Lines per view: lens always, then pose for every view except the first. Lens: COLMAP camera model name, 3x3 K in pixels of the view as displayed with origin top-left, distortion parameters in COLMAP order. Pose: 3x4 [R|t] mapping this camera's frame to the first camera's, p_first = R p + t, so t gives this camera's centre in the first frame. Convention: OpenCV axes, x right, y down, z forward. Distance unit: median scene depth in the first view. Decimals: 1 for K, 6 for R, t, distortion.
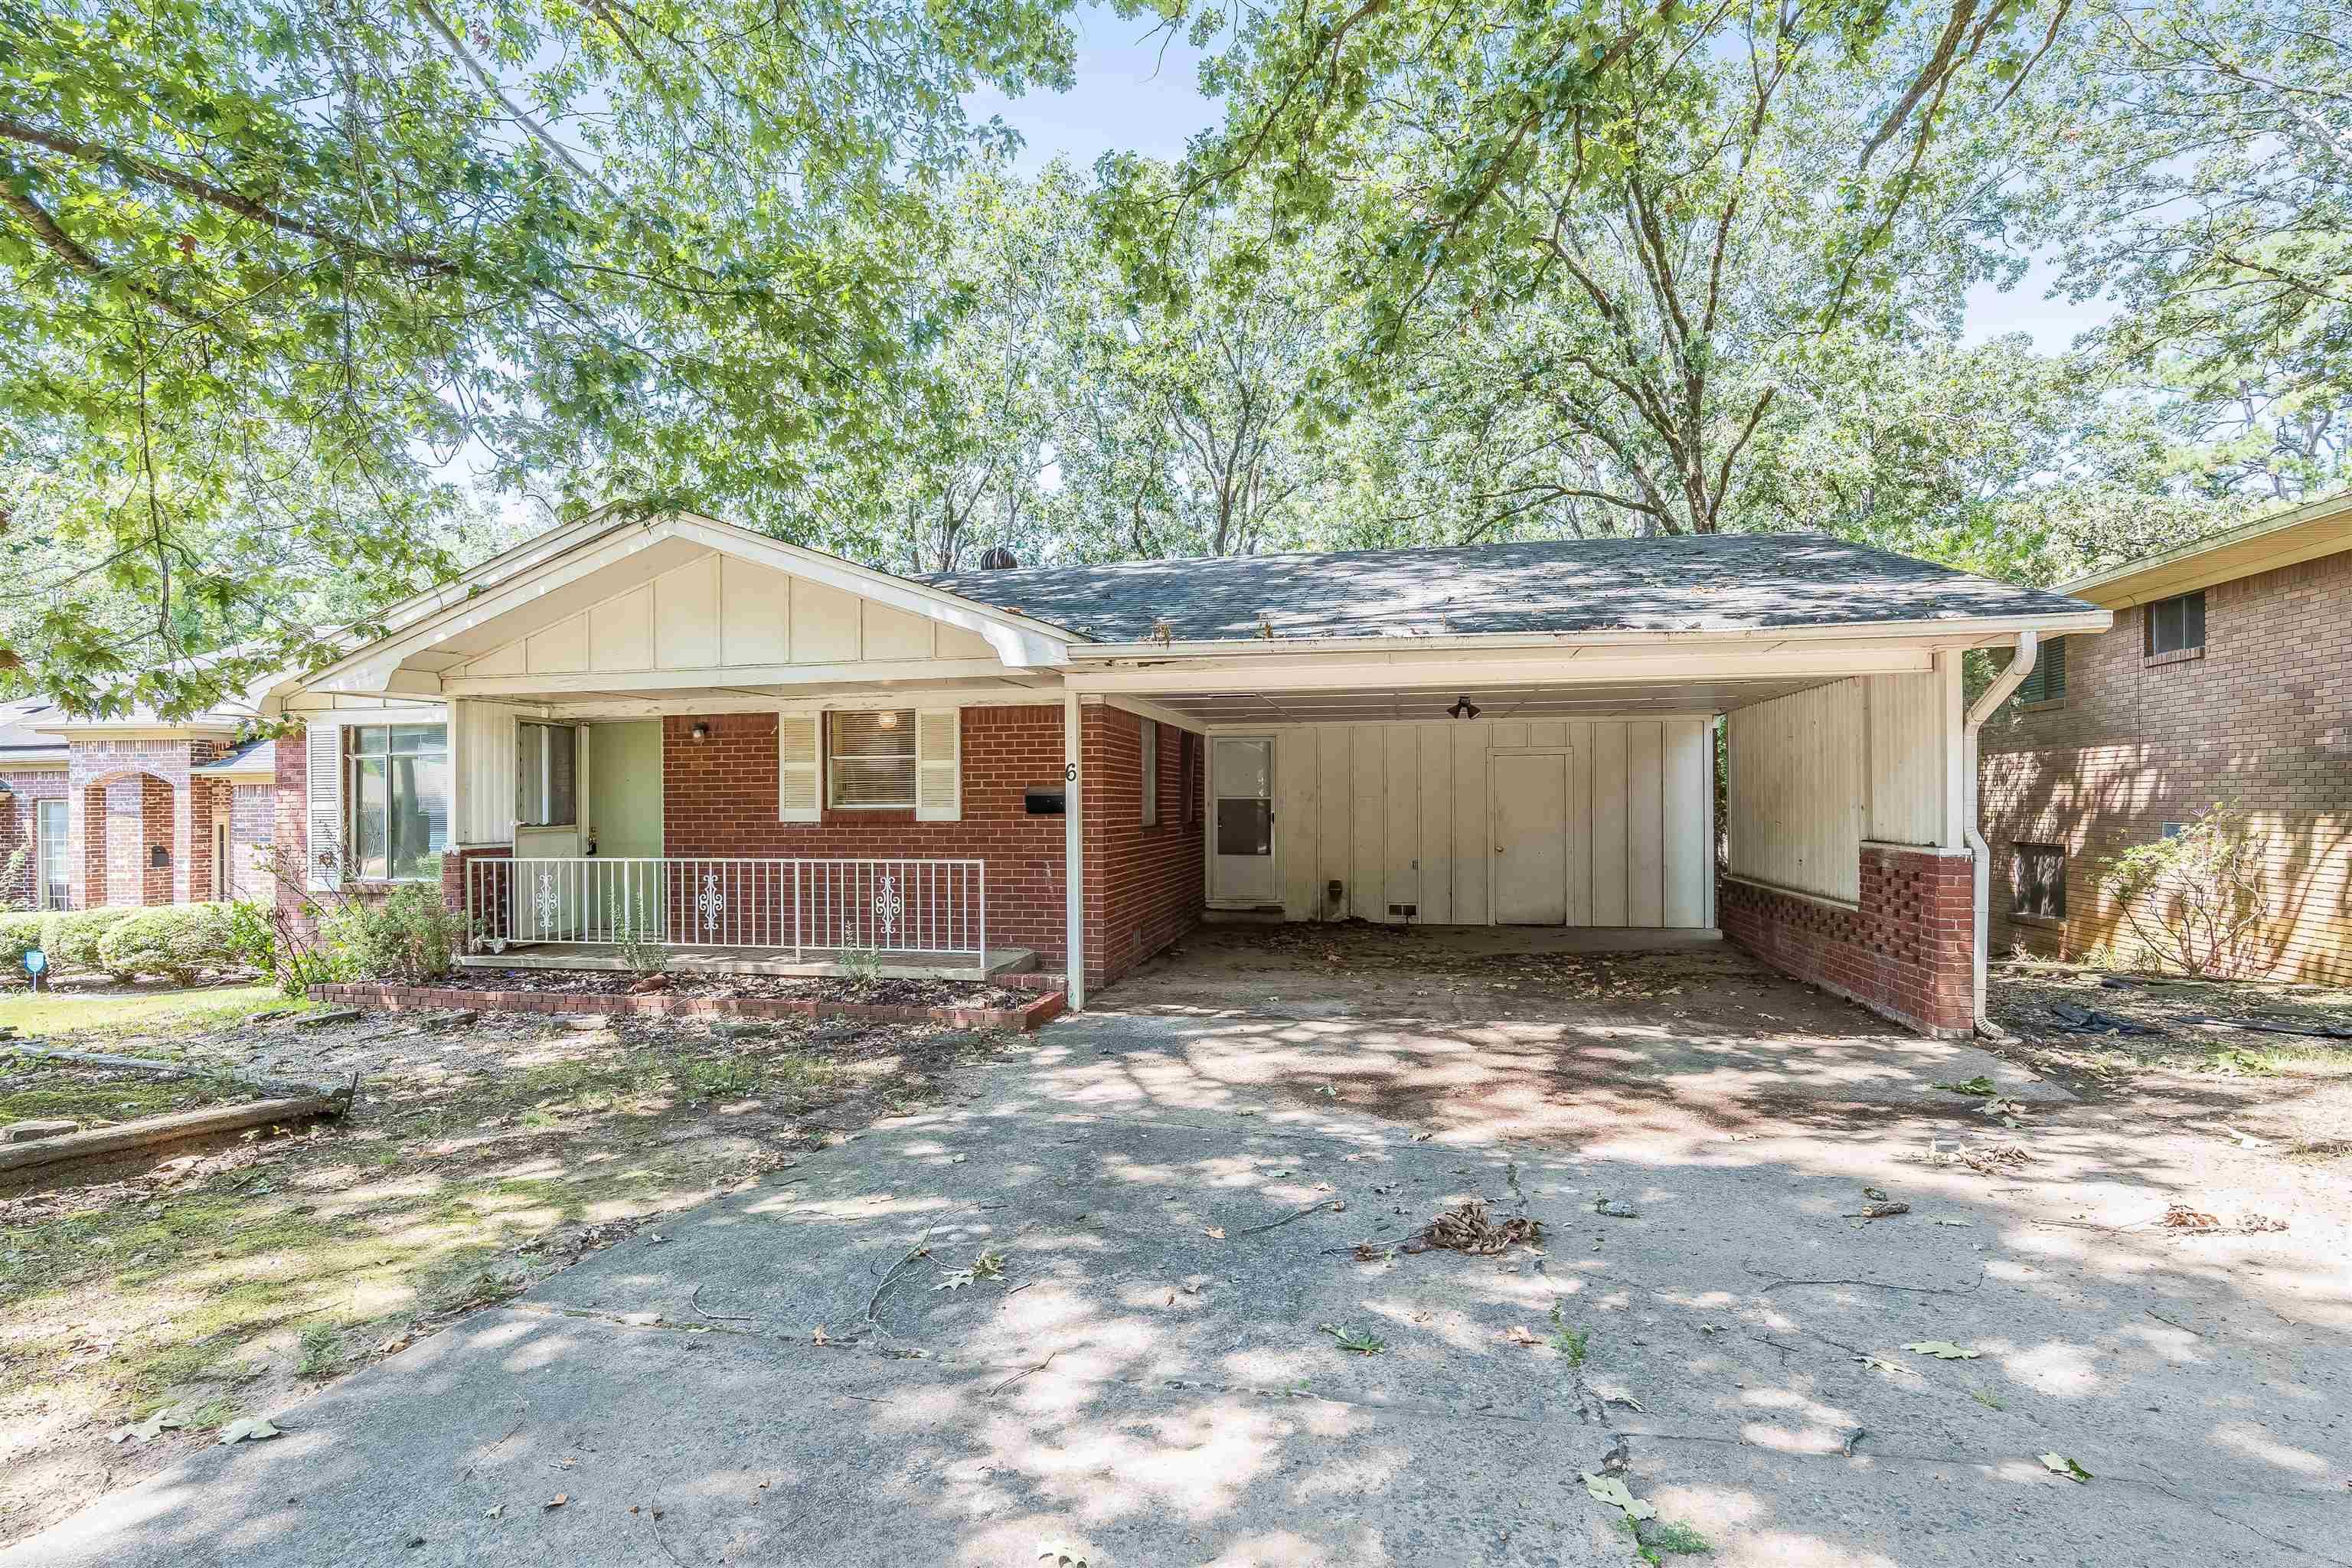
lens RADIAL K [[1098.0, 0, 1176.6], [0, 1098.0, 796.9], [0, 0, 1]] dist [-0.009583, 0.001808]
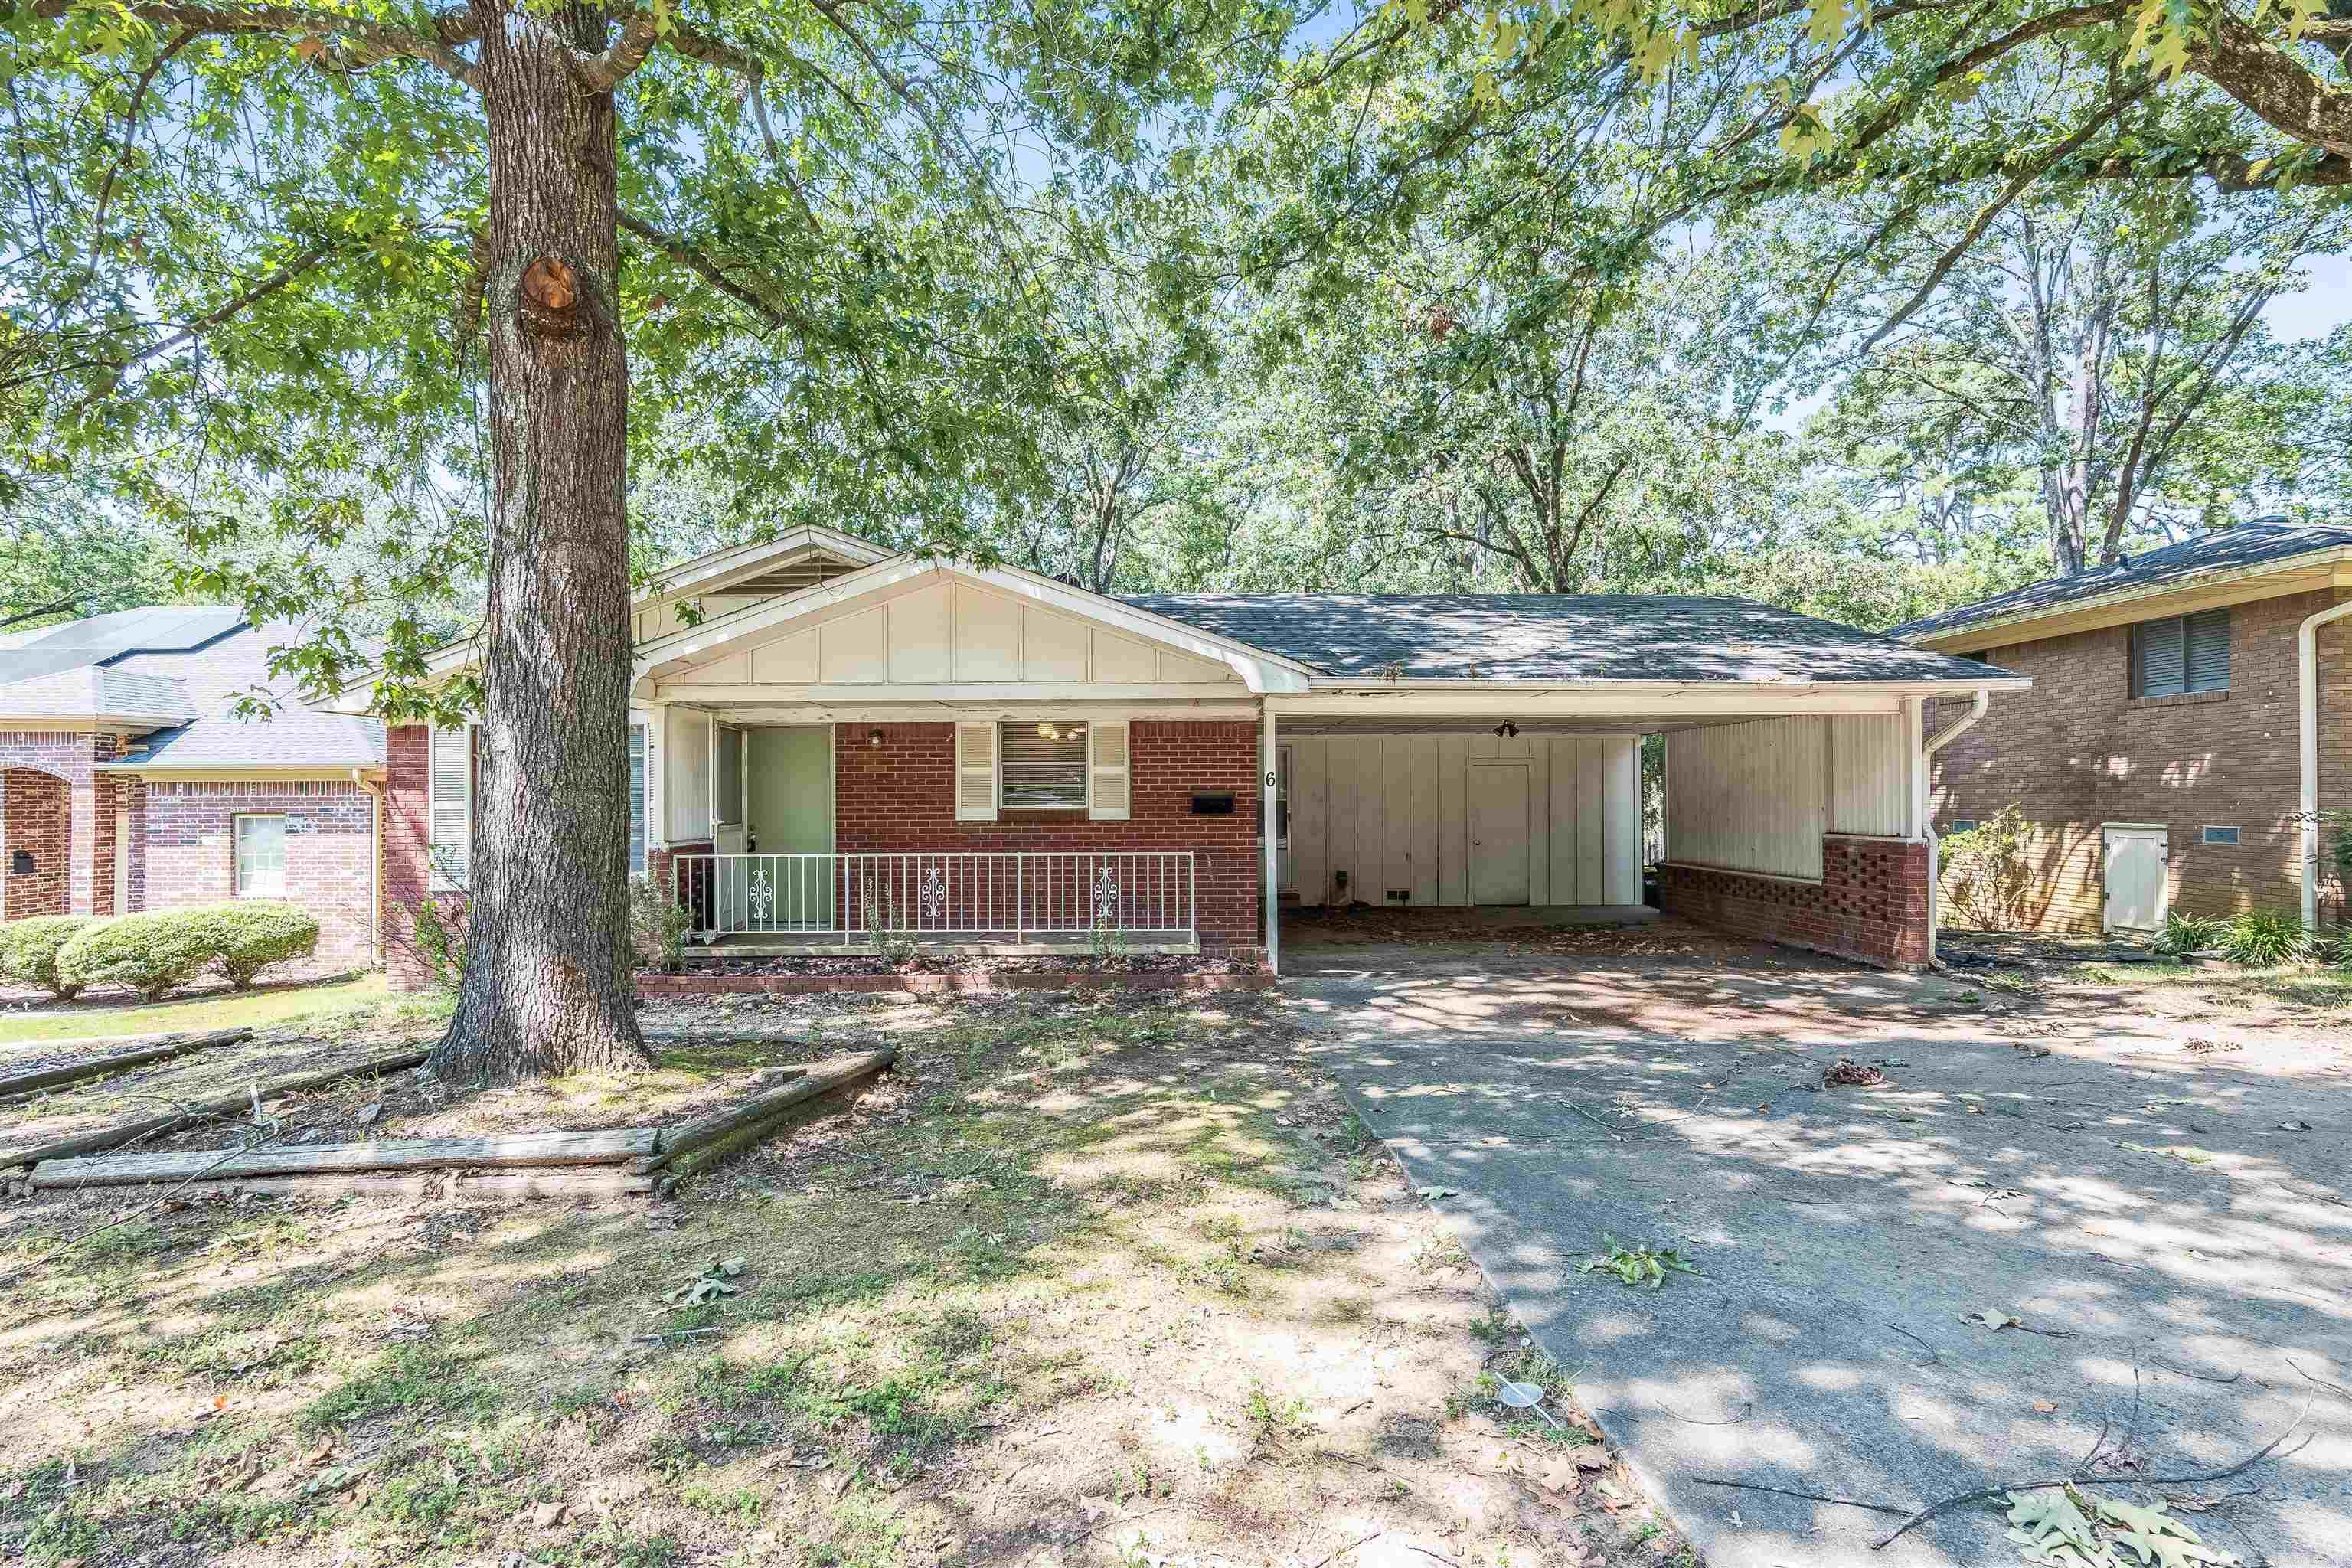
lens RADIAL K [[1098.0, 0, 1174.0], [0, 1098.0, 787.8], [0, 0, 1]] dist [-0.009583, 0.001808]
pose [[0.975467, 0.005257, 0.220084, -0.389447], [-0.003389, 0.999955, -0.008863, -0.001454], [-0.220121, 0.007900, 0.975441, -0.130669]]
